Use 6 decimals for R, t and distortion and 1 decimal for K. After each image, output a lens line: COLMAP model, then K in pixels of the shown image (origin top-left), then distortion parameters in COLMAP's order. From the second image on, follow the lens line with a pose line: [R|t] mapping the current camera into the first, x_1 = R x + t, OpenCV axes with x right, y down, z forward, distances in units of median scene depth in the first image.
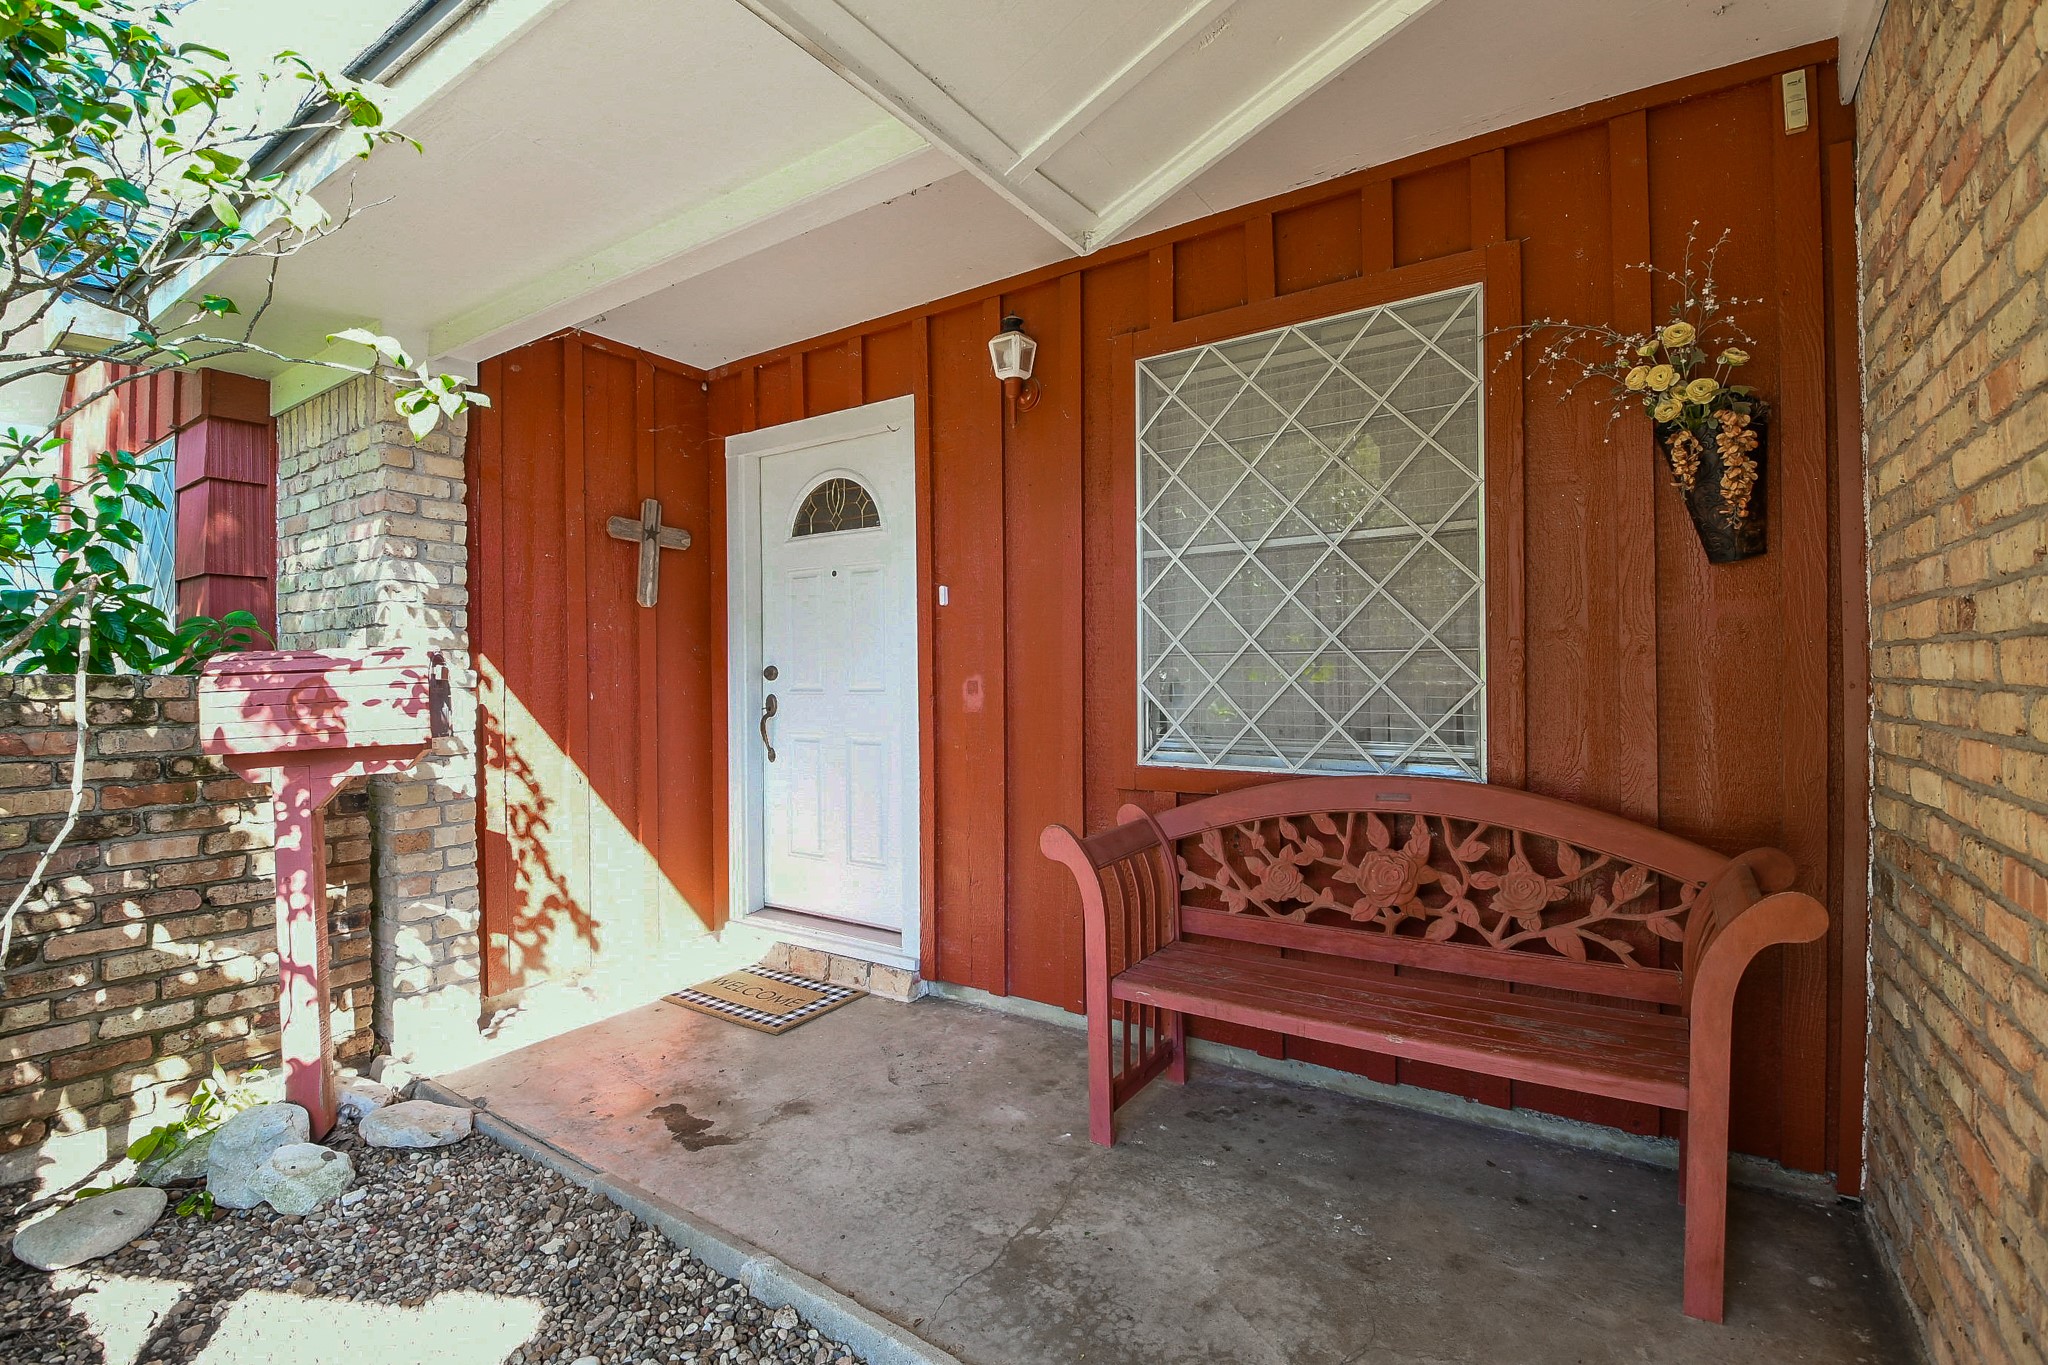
lens RADIAL K [[915.8, 0, 1017.5], [0, 915.8, 669.8], [0, 0, 1]] dist [0.020906, -0.031020]
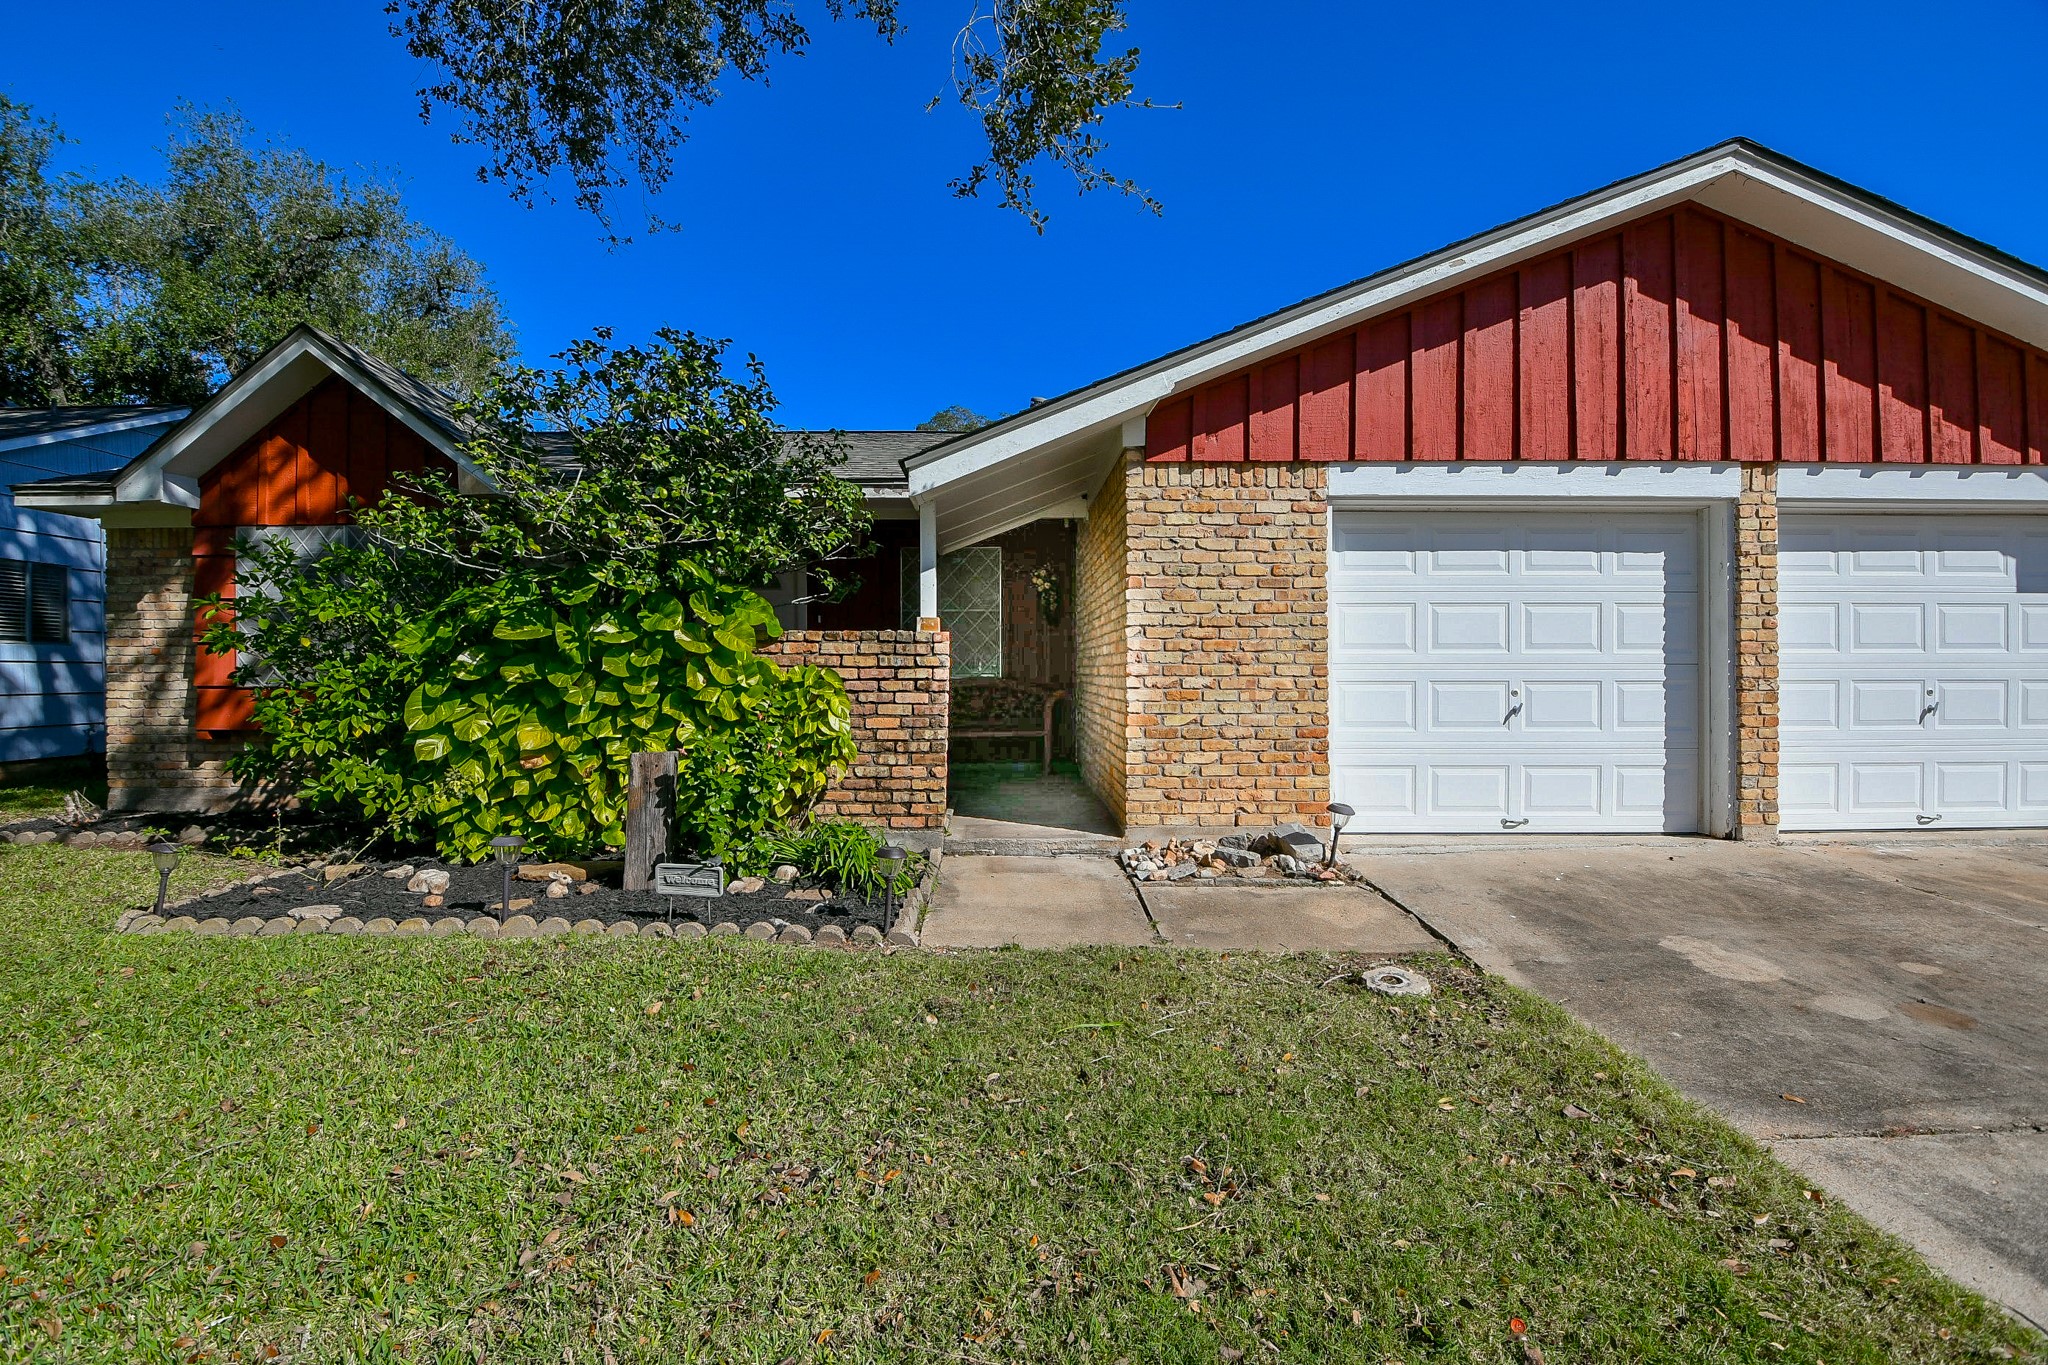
lens RADIAL K [[915.8, 0, 1017.5], [0, 915.8, 669.8], [0, 0, 1]] dist [0.020906, -0.031020]
pose [[0.822888, 0.007469, 0.568154, -1.819288], [-0.008558, 0.999963, -0.000751, 0.101606], [-0.568139, -0.004245, 0.822922, -2.476670]]
